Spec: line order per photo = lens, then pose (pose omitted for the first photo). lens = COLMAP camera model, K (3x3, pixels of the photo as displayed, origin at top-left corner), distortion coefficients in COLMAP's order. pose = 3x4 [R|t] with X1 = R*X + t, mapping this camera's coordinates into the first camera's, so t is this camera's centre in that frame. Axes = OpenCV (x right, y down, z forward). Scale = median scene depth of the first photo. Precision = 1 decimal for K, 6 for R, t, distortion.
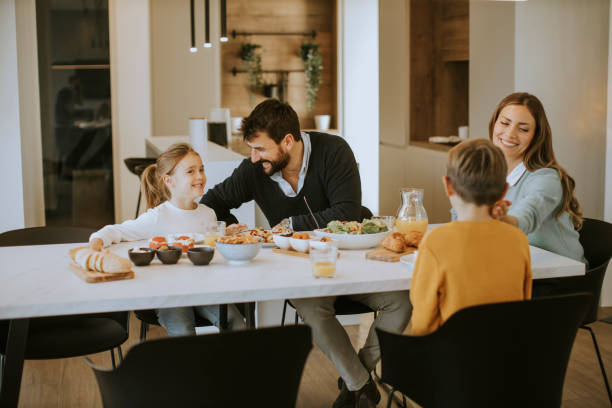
lens RADIAL K [[849.8, 0, 306.5], [0, 849.8, 203.5], [0, 0, 1]] dist [-0.009431, 0.008506]
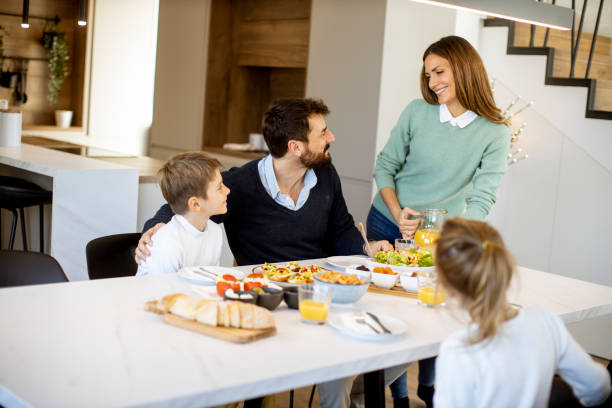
lens RADIAL K [[849.8, 0, 306.5], [0, 849.8, 203.5], [0, 0, 1]] dist [-0.009431, 0.008506]
pose [[0.907872, 0.018930, 0.418820, -0.126984], [-0.019044, 0.999811, -0.003909, -0.006836], [-0.418815, -0.004427, 0.908061, 0.074664]]
